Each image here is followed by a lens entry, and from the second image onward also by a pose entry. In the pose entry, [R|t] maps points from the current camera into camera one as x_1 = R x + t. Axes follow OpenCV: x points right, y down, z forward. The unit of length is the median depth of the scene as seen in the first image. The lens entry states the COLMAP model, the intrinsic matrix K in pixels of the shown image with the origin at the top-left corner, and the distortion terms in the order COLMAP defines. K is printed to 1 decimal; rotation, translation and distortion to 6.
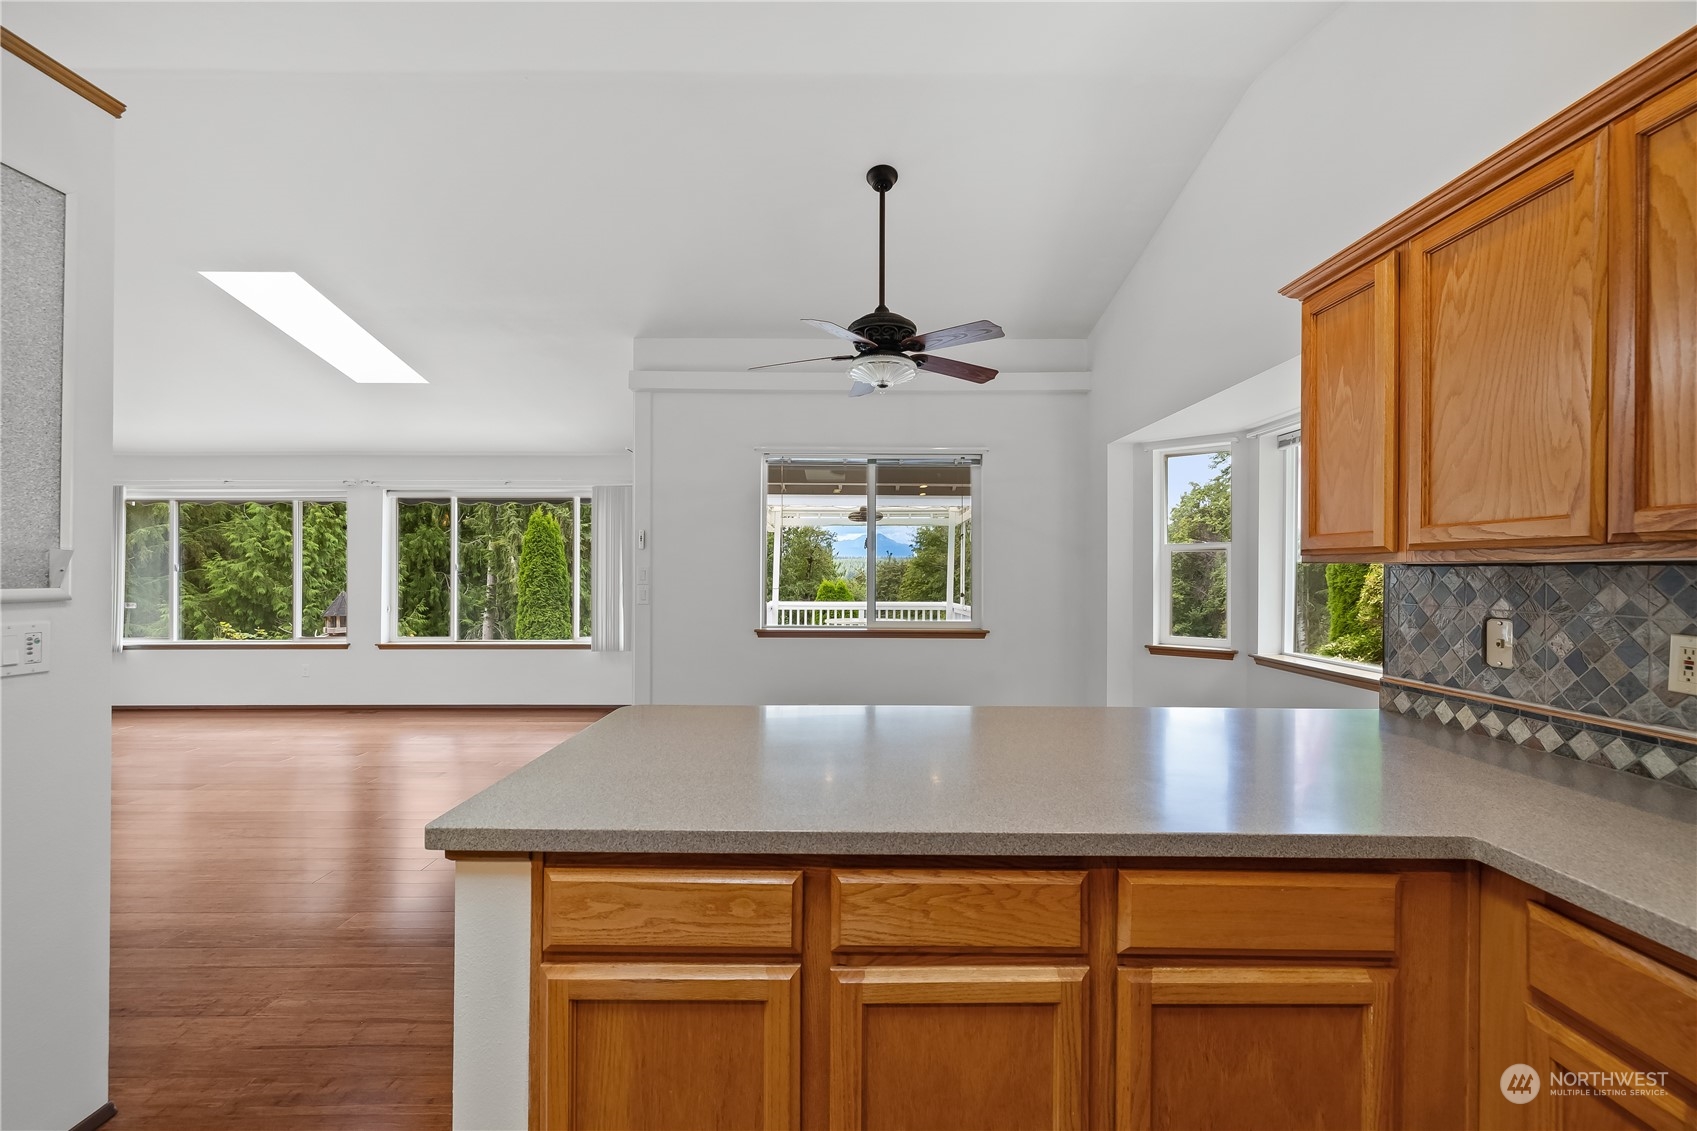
lens RADIAL K [[722.1, 0, 846.7], [0, 722.1, 569.9], [0, 0, 1]] dist [0.002941, 0.000528]
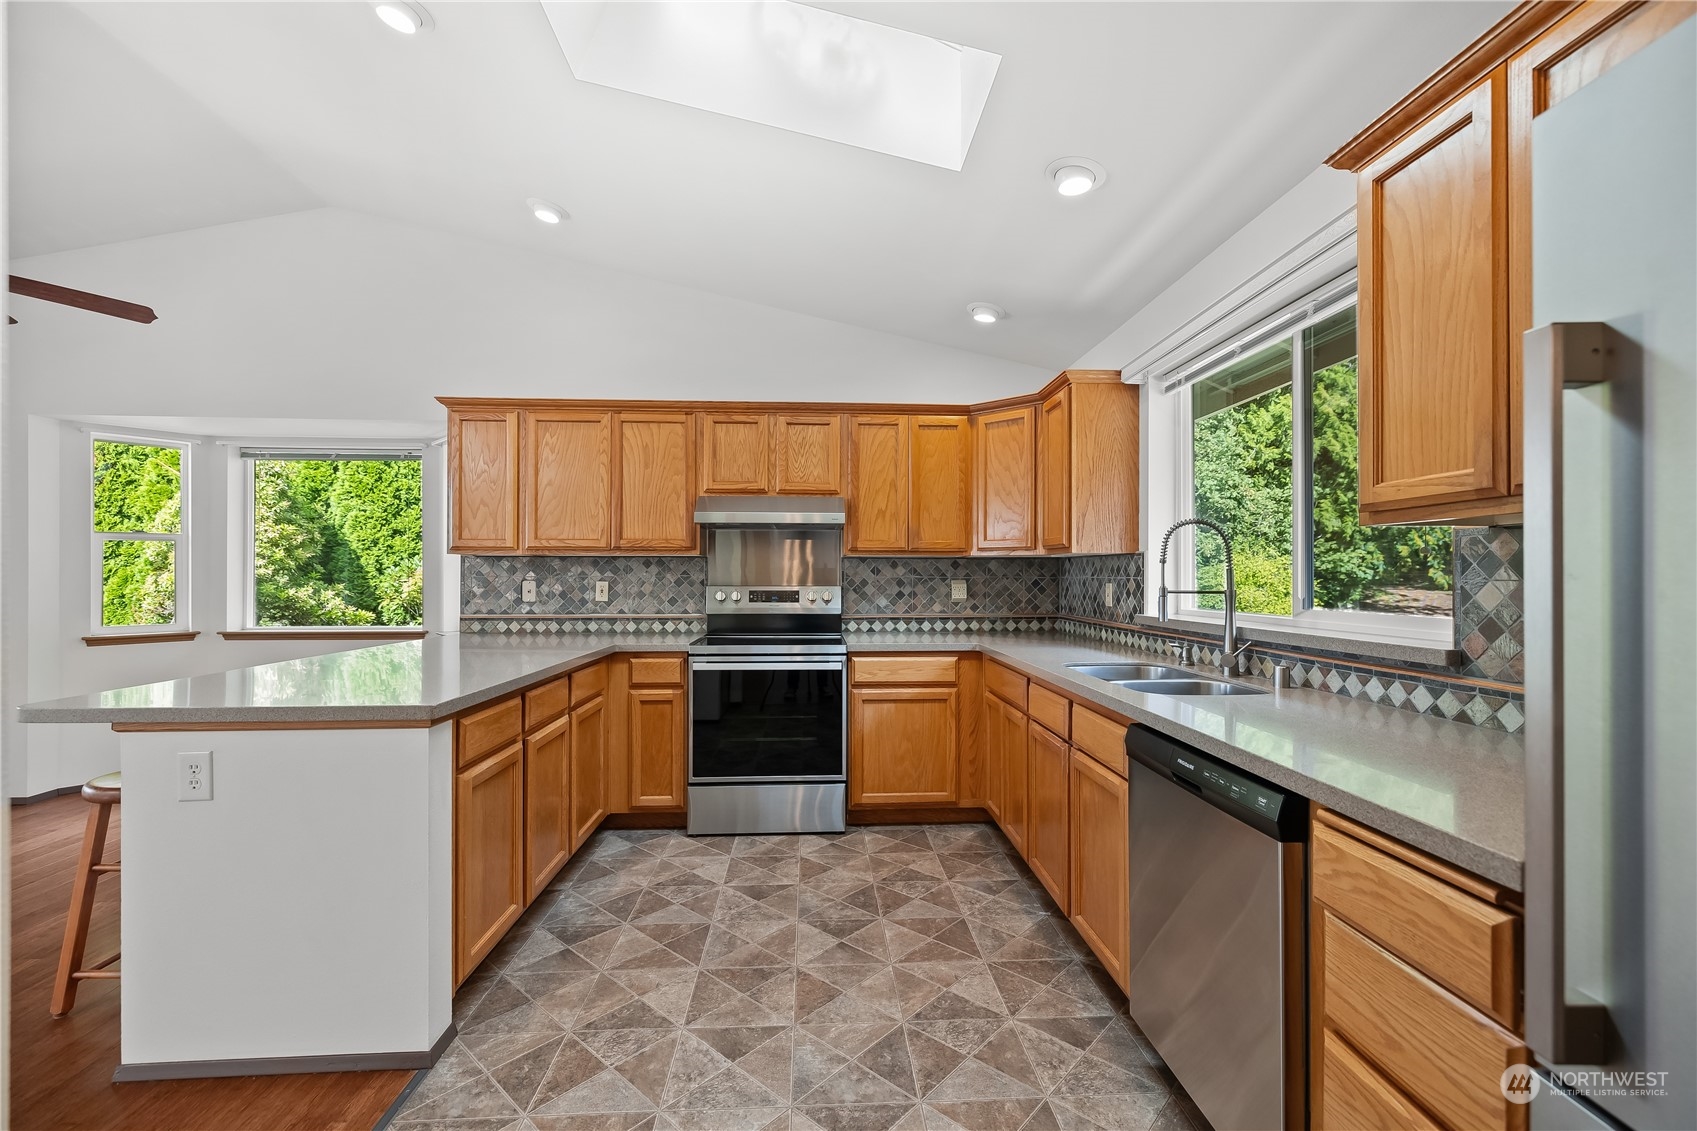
lens RADIAL K [[722.1, 0, 849.4], [0, 722.1, 571.1], [0, 0, 1]] dist [0.002941, 0.000528]
pose [[-0.046017, 0.001103, 0.998940, -1.504252], [-0.003113, 0.999994, -0.001248, 0.040719], [-0.998936, -0.003167, -0.046014, 0.105015]]
